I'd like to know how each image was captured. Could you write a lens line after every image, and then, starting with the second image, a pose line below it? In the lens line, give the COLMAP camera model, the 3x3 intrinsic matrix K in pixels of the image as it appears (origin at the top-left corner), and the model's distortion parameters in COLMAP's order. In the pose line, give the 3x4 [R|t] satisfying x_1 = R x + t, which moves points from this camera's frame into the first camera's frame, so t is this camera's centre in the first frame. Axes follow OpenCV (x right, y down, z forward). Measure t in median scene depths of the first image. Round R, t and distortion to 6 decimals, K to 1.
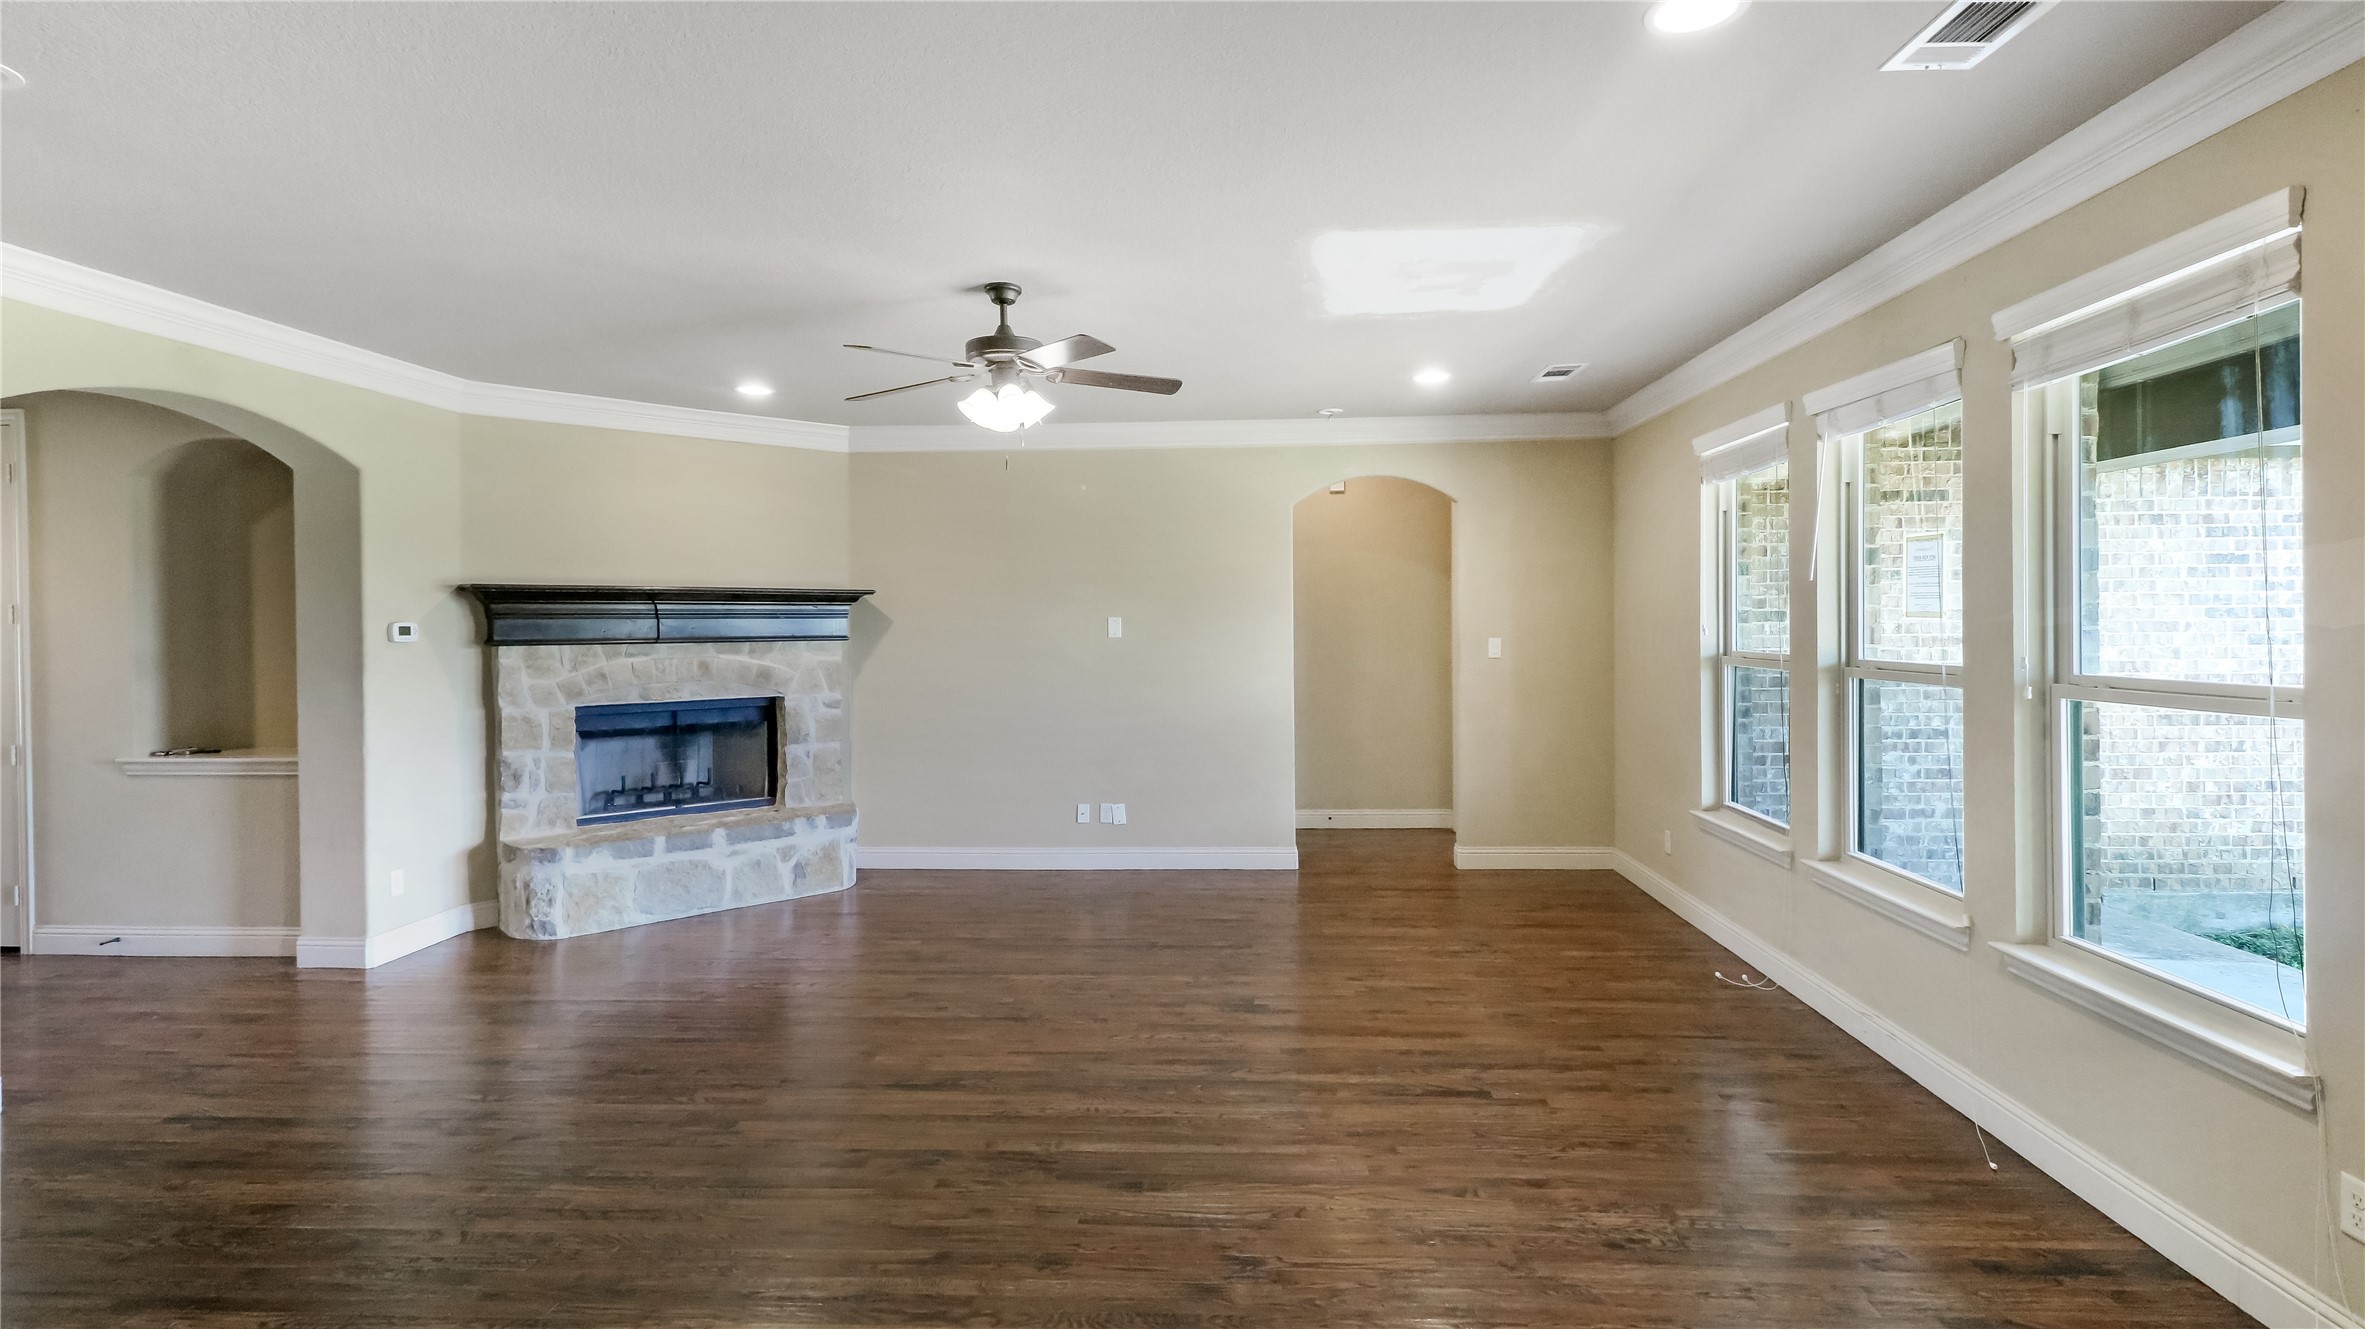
lens RADIAL K [[1136.4, 0, 1188.6], [0, 1136.4, 647.6], [0, 0, 1]] dist [0.000682, -0.000484]
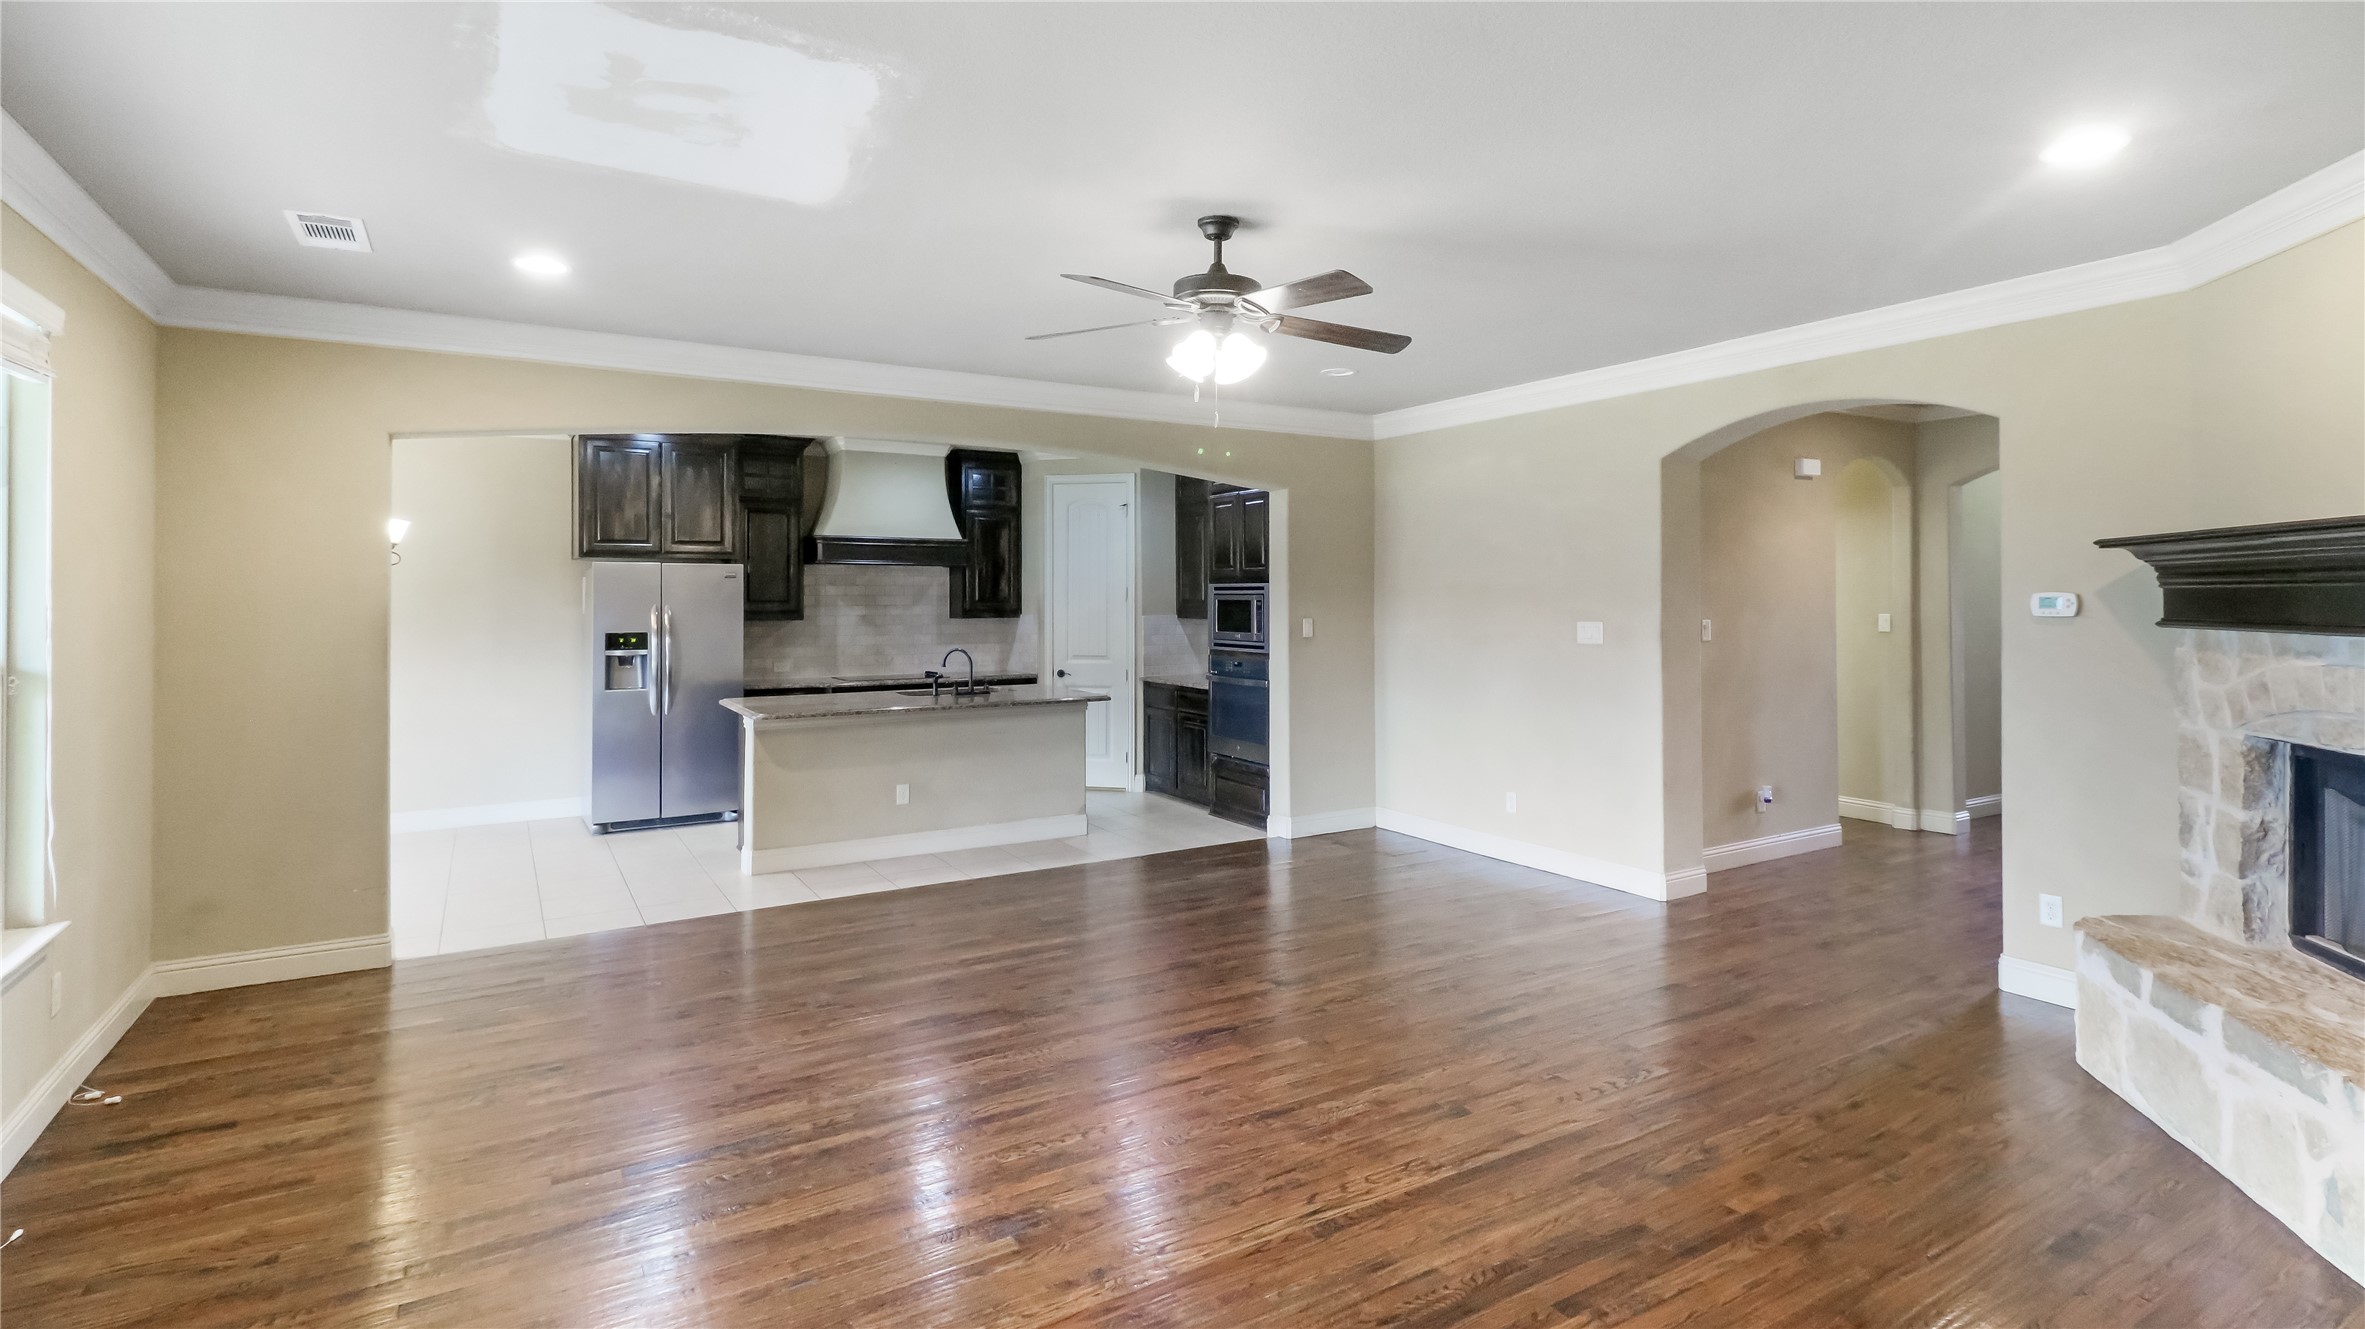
lens RADIAL K [[1136.4, 0, 1217.8], [0, 1136.4, 586.7], [0, 0, 1]] dist [0.000682, -0.000484]
pose [[-0.810596, 0.004023, -0.585593, 0.410025], [-0.004116, 0.999913, 0.012566, -0.051448], [0.585592, 0.012596, -0.810508, 1.982415]]
